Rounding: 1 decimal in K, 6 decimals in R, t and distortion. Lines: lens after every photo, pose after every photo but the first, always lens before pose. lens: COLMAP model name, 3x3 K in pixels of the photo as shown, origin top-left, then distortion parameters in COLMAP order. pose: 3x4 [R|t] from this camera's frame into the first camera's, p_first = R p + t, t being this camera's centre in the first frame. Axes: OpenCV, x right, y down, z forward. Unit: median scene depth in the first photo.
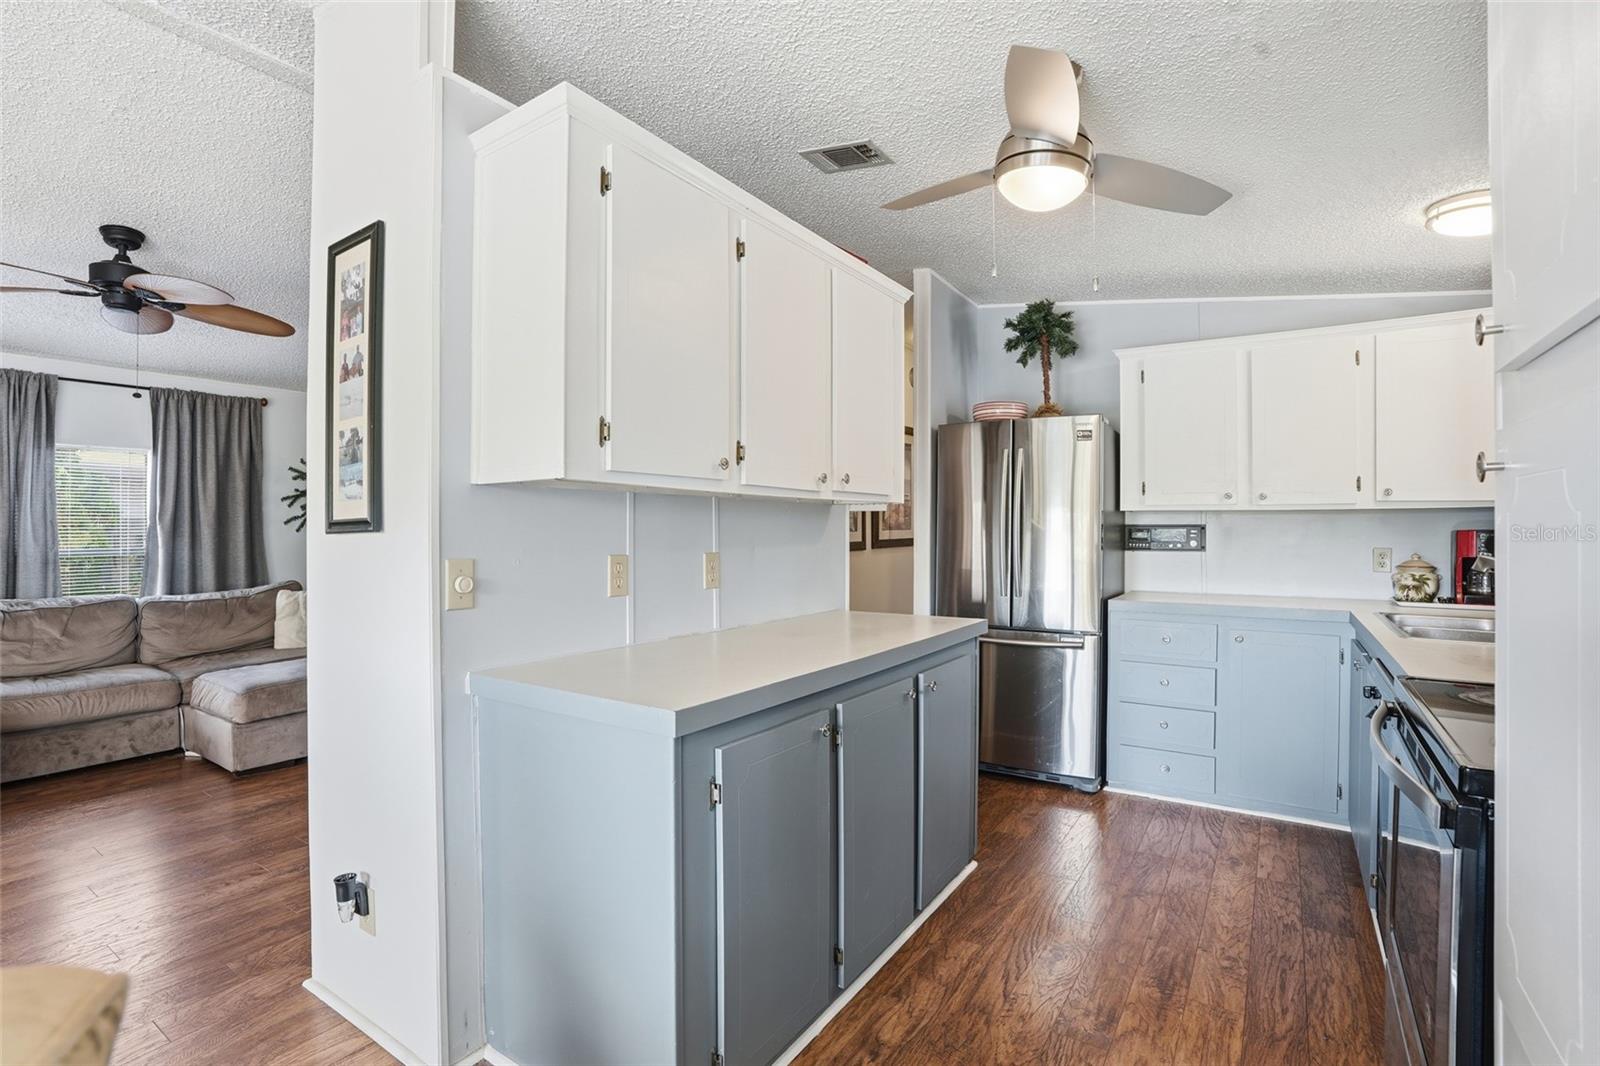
lens RADIAL K [[746.9, 0, 795.6], [0, 746.9, 530.8], [0, 0, 1]] dist [-0.035752, 0.004502]
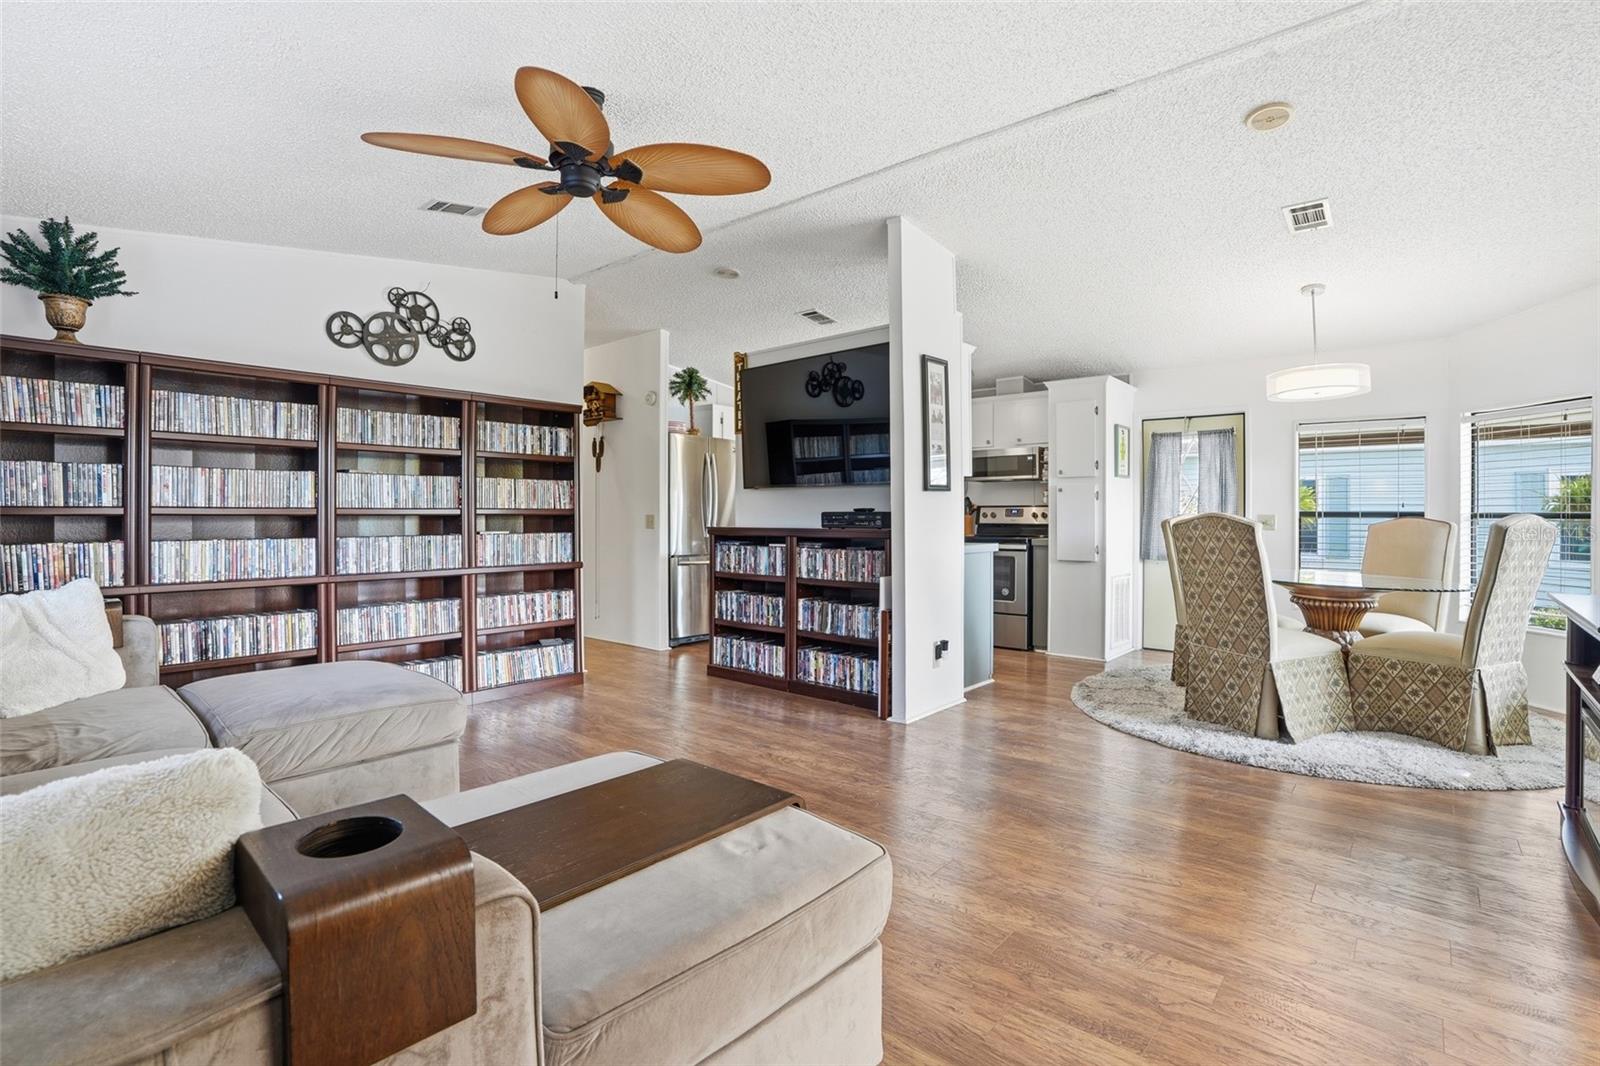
lens RADIAL K [[746.9, 0, 805.6], [0, 746.9, 520.4], [0, 0, 1]] dist [-0.035752, 0.004502]
pose [[0.118168, -0.001084, 0.992993, -1.275249], [0.001134, 0.999999, 0.000956, 0.038929], [-0.992993, 0.001013, 0.118169, 0.495269]]
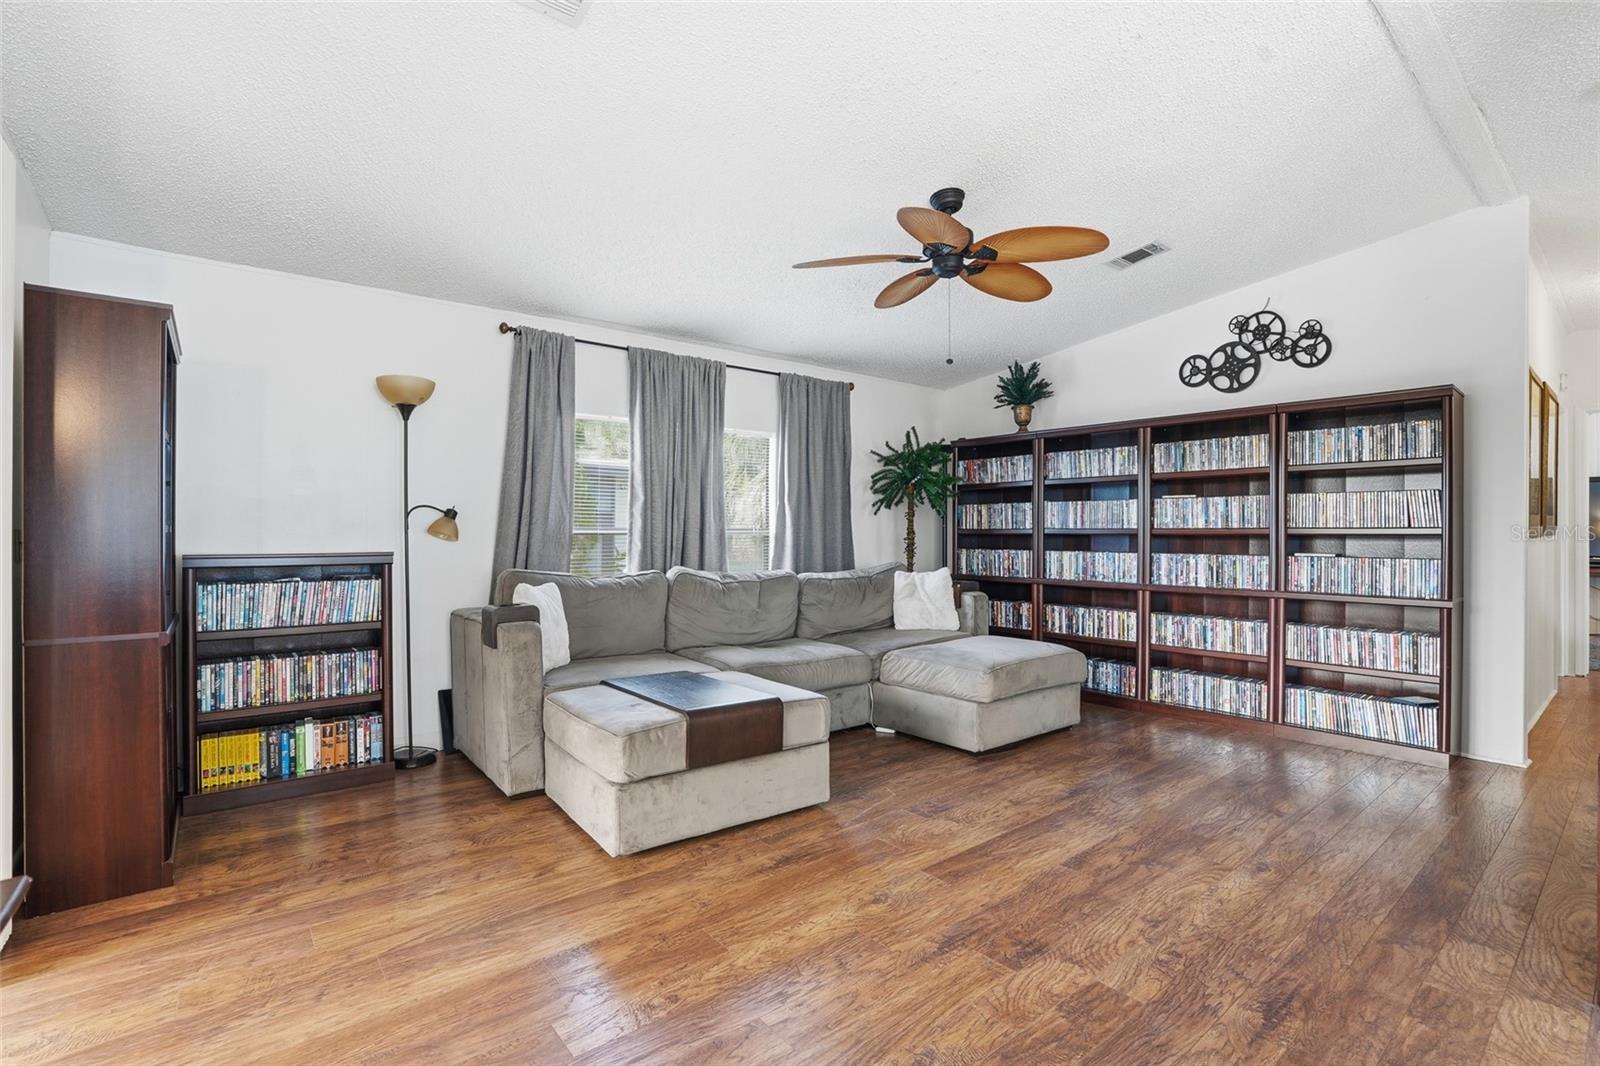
lens RADIAL K [[746.9, 0, 812.7], [0, 746.9, 540.7], [0, 0, 1]] dist [-0.035752, 0.004502]
pose [[0.961343, 0.011708, -0.275105, -0.624173], [-0.008905, 0.999895, 0.011436, 0.033763], [0.275210, -0.008544, 0.961346, -0.012393]]
